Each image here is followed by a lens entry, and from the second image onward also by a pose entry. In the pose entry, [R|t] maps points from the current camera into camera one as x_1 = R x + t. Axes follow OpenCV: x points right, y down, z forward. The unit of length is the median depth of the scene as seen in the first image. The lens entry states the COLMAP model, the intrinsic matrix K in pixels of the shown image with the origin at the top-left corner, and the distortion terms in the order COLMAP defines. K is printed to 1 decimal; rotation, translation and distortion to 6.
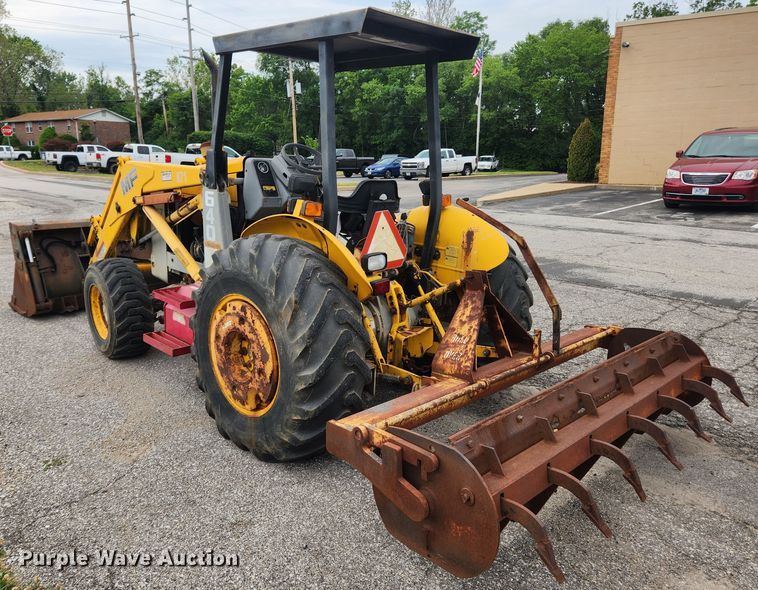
lens RADIAL K [[608.4, 0, 348.3], [0, 608.4, 293.7], [0, 0, 1]] dist [-0.002446, -0.006140]
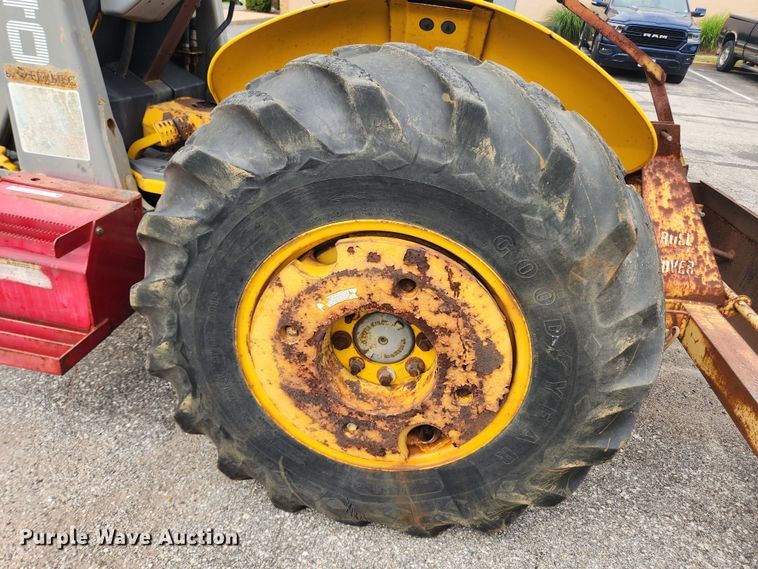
lens RADIAL K [[521.1, 0, 377.3], [0, 521.1, 295.6], [0, 0, 1]] dist [0.045880, -0.047289]
pose [[0.778456, -0.235883, 0.581692, -0.325484], [0.045985, 0.945646, 0.321930, -0.050006], [-0.626012, -0.223859, 0.746991, 0.638118]]
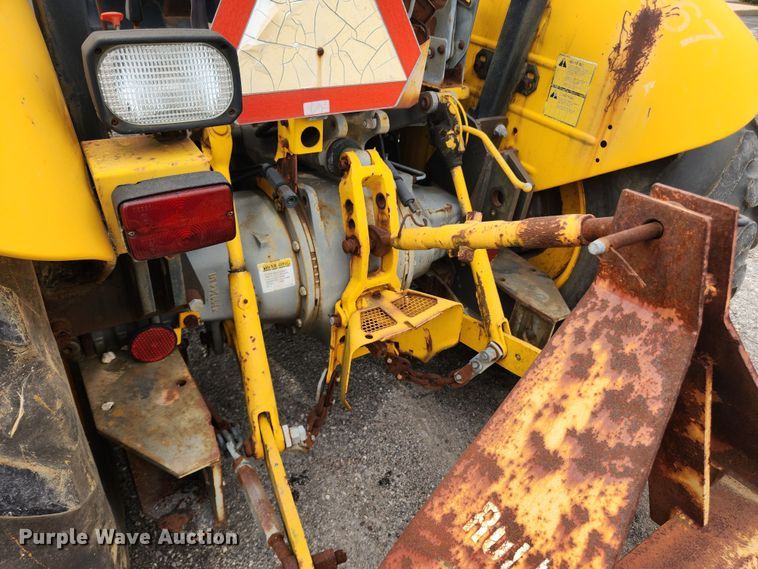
lens RADIAL K [[521.1, 0, 377.3], [0, 521.1, 295.6], [0, 0, 1]] dist [0.045880, -0.047289]
pose [[0.981272, 0.162051, -0.104138, 0.120337], [-0.115927, 0.928567, 0.352598, -0.048998], [0.153838, -0.333922, 0.929962, 0.711034]]
